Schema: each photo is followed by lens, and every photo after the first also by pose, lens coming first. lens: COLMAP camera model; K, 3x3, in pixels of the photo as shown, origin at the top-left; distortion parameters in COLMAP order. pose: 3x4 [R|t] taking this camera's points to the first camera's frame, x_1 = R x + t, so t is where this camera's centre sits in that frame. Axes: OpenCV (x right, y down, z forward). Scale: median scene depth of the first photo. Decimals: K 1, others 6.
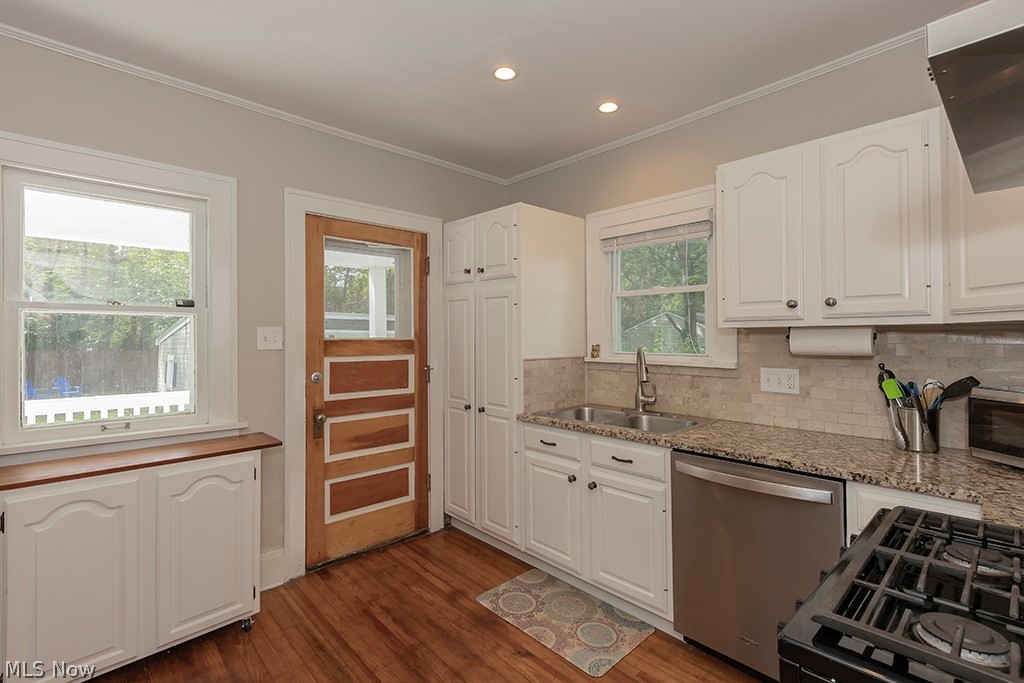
lens RADIAL K [[464.8, 0, 485.7], [0, 464.8, 334.9], [0, 0, 1]] dist [-0.003324, 0.001229]
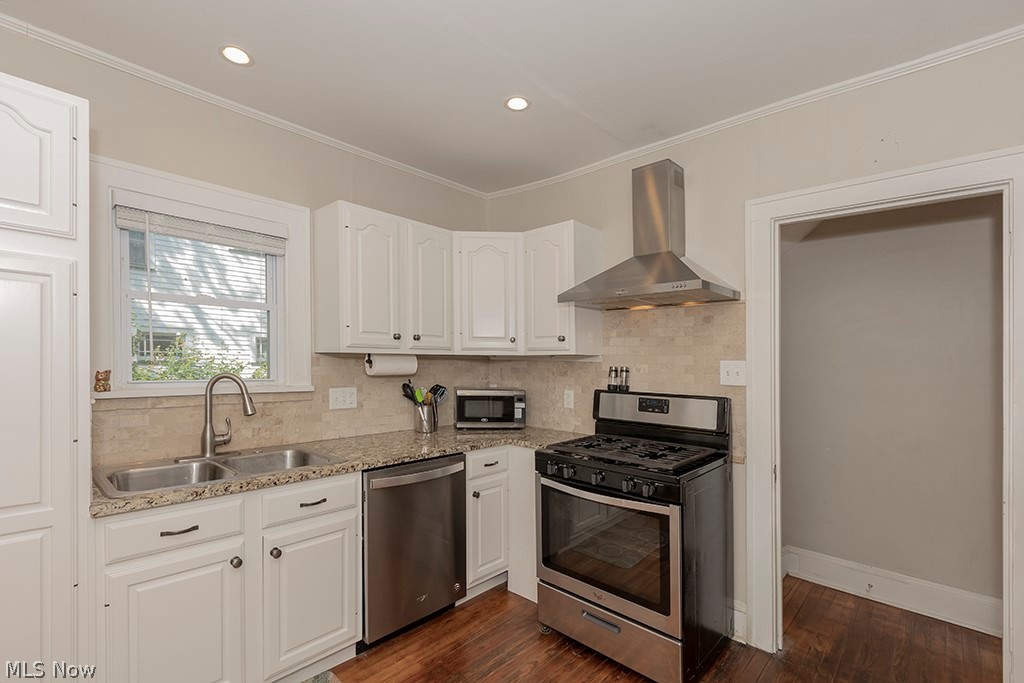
lens RADIAL K [[464.8, 0, 522.7], [0, 464.8, 361.3], [0, 0, 1]] dist [-0.003324, 0.001229]
pose [[-0.110910, 0.005340, 0.993816, -0.753555], [-0.013644, 0.999883, -0.006896, 0.008502], [-0.993737, -0.014325, -0.110824, 0.883545]]
